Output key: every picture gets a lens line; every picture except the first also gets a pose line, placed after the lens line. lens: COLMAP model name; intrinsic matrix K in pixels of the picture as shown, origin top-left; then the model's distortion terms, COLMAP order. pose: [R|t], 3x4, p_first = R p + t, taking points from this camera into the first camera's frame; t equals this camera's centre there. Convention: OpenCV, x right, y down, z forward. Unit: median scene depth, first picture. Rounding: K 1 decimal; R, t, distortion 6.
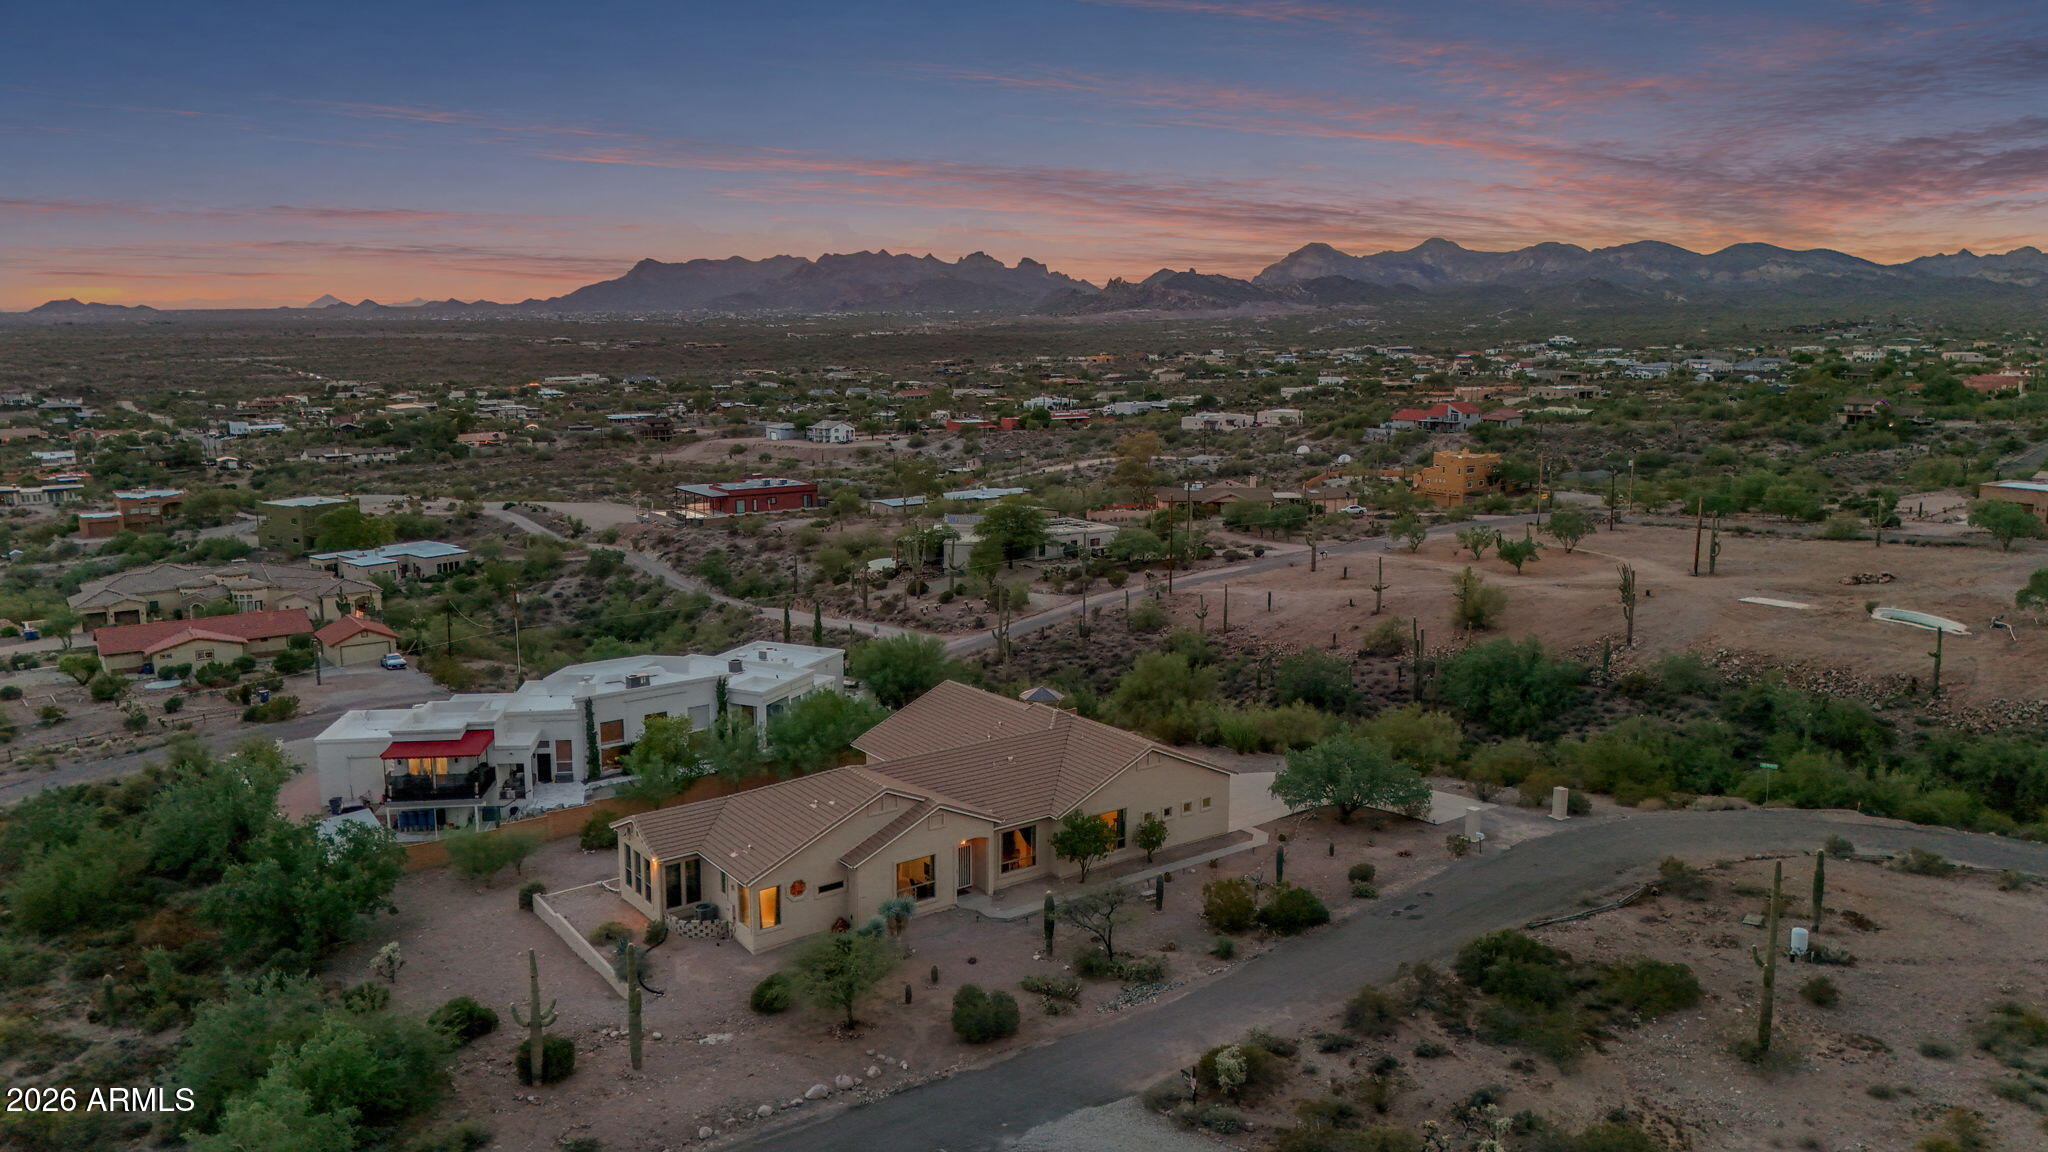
lens RADIAL K [[1513.3, 0, 1029.7], [0, 1513.3, 593.6], [0, 0, 1]] dist [0.078924, -0.075656]
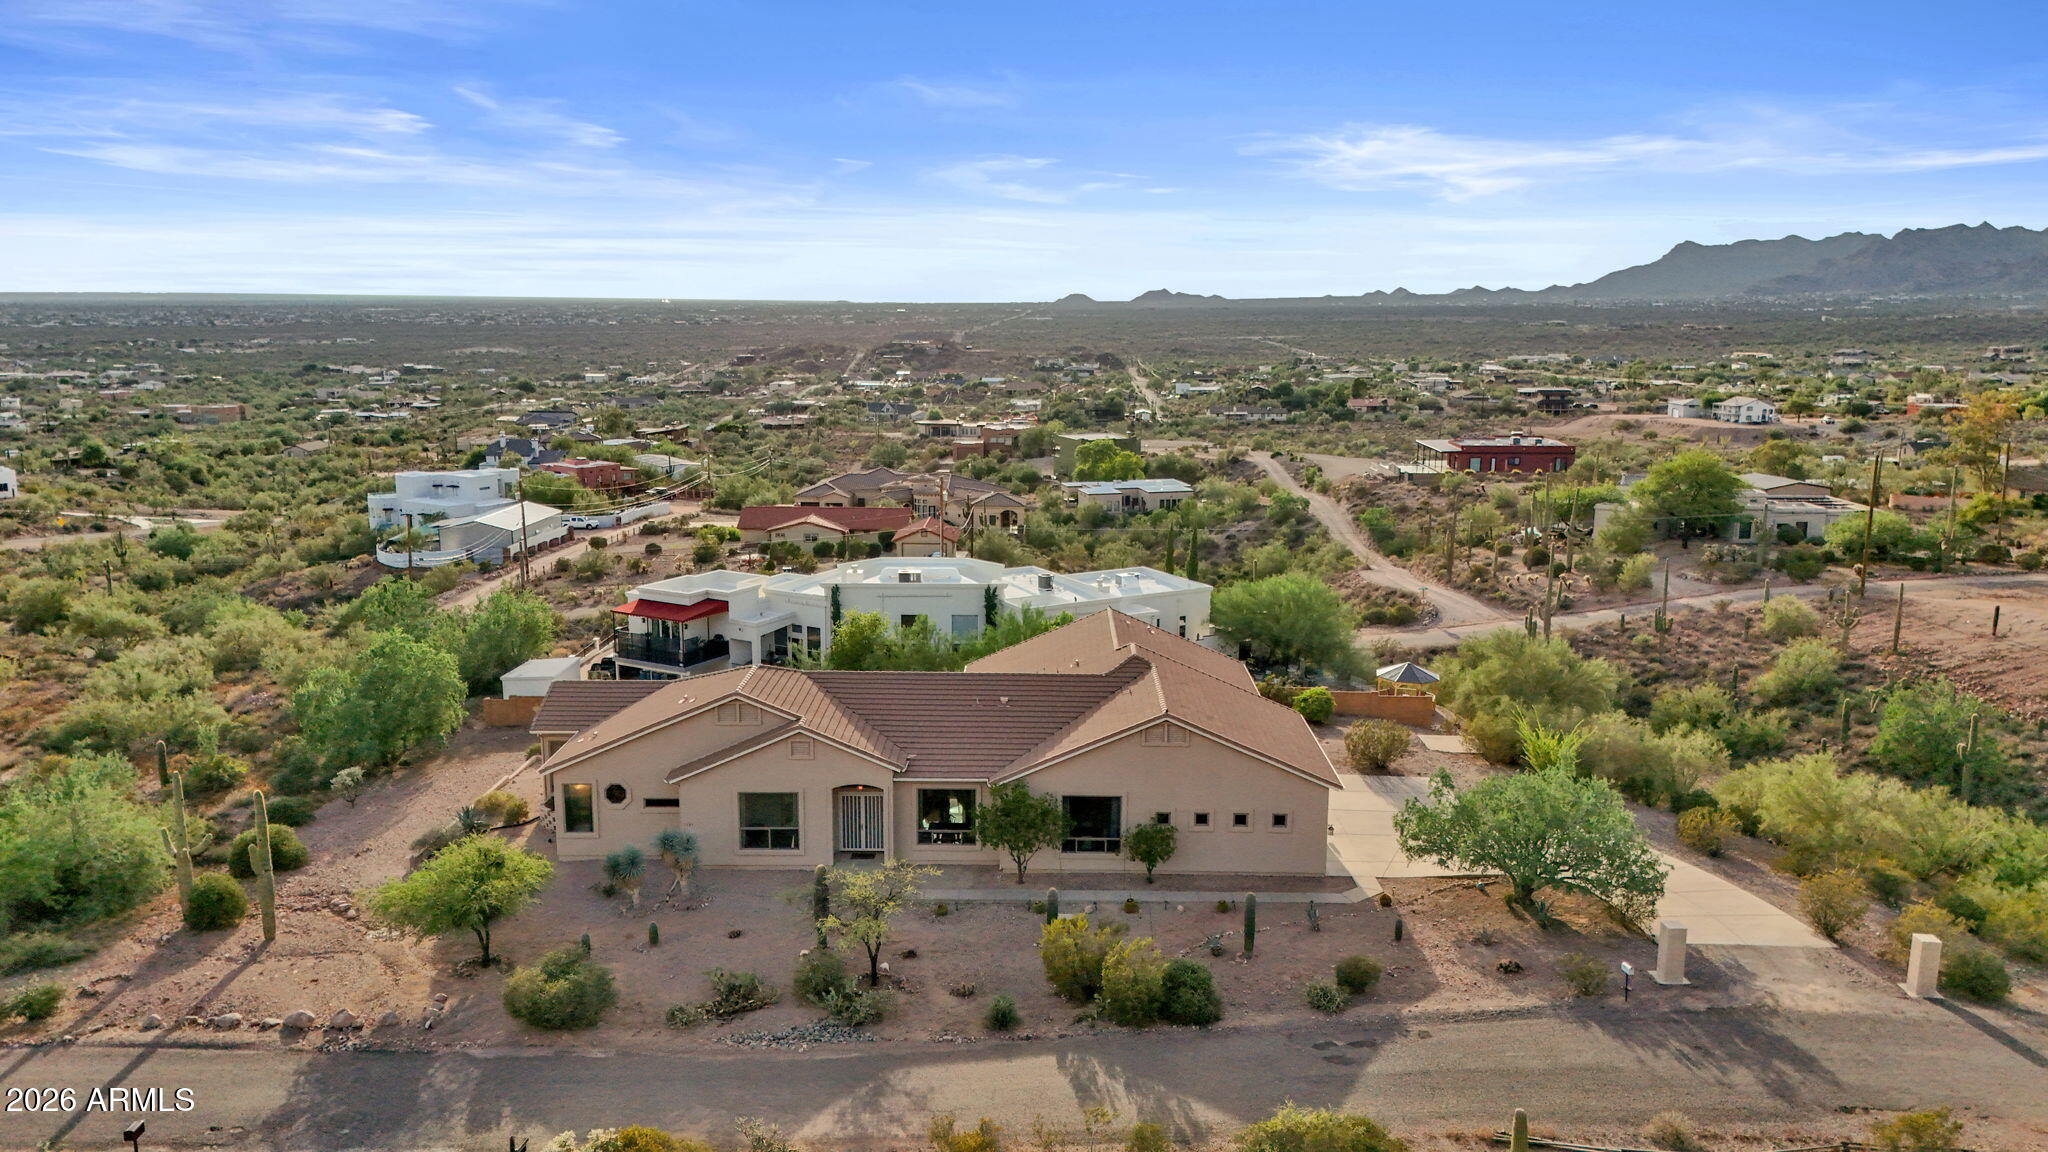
lens RADIAL K [[1513.3, 0, 1021.8], [0, 1513.3, 592.1], [0, 0, 1]] dist [0.078924, -0.075656]
pose [[0.796612, 0.119146, -0.592633, 0.095858], [-0.115854, 0.992301, 0.043767, 0.005496], [0.593285, 0.033794, 0.804283, 0.093913]]
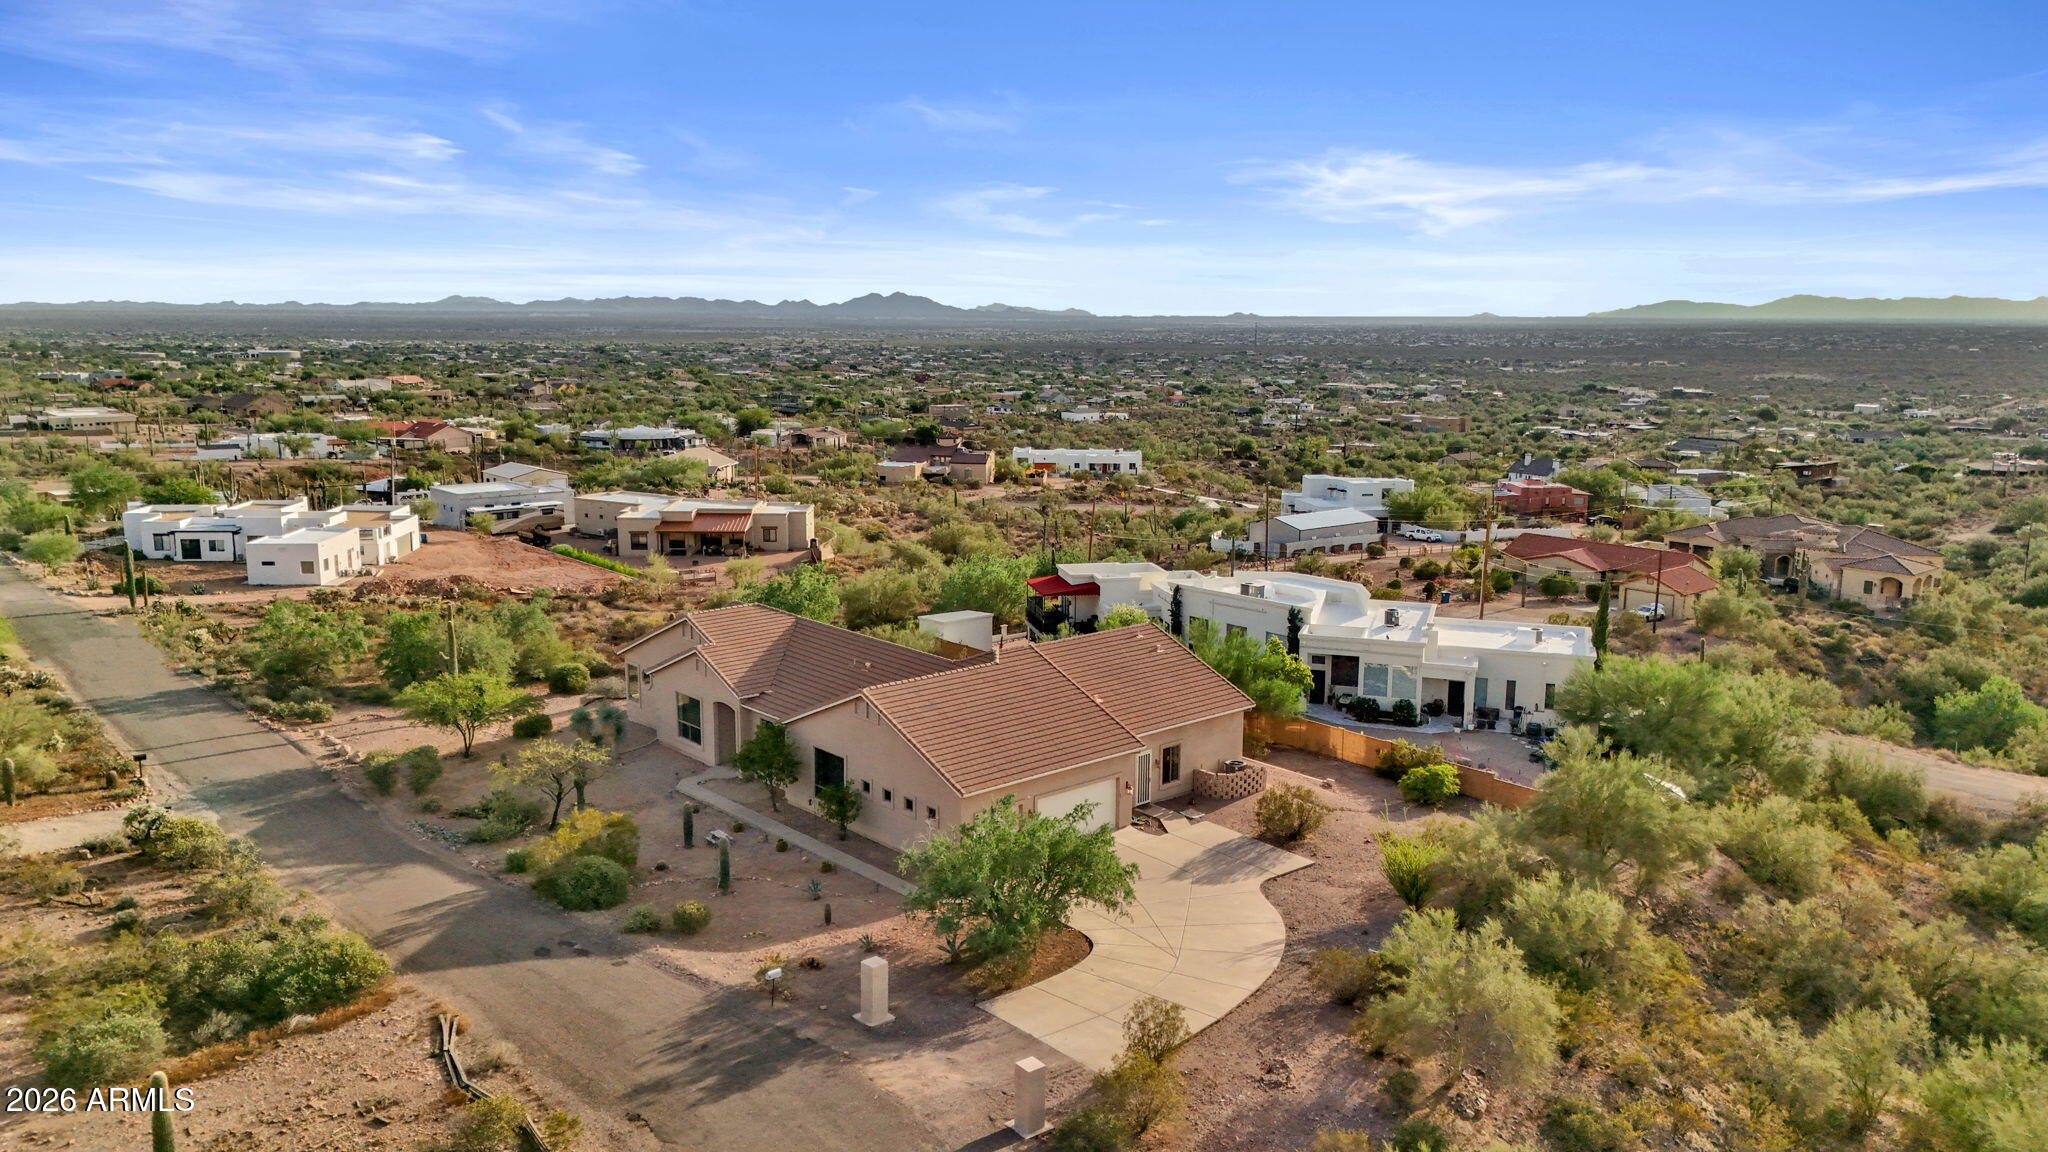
lens RADIAL K [[1513.3, 0, 1020.1], [0, 1513.3, 556.5], [0, 0, 1]] dist [0.078924, -0.075656]
pose [[0.089767, 0.161255, -0.982822, 0.182593], [-0.194470, 0.970650, 0.141495, -0.018789], [0.976792, 0.178427, 0.118492, 0.220813]]
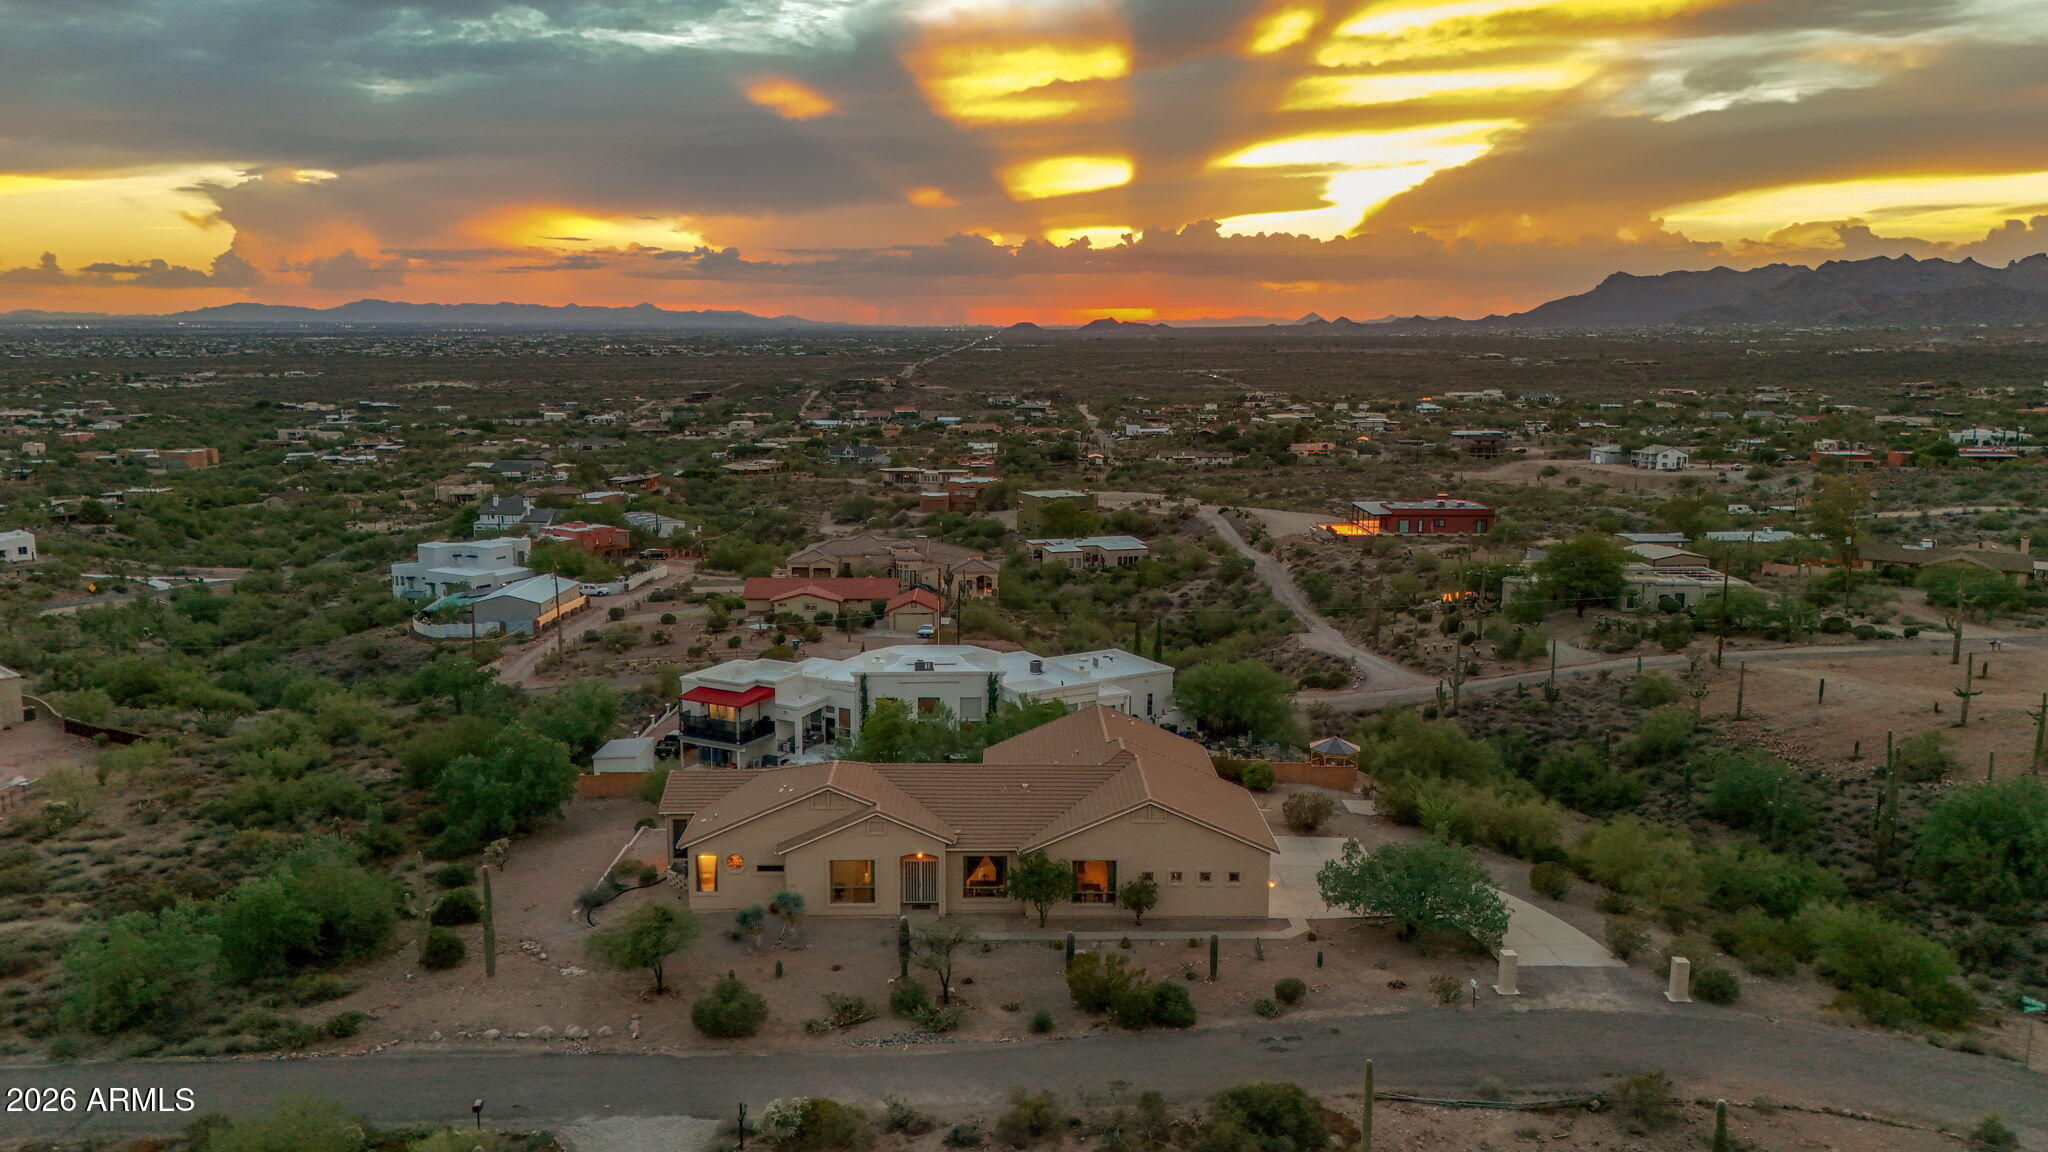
lens RADIAL K [[1513.3, 0, 1019.9], [0, 1513.3, 589.6], [0, 0, 1]] dist [0.078924, -0.075656]
pose [[0.816263, 0.103879, -0.568263, 0.118288], [-0.111051, 0.993569, 0.022110, -0.008279], [0.566906, 0.045058, 0.822550, 0.044769]]
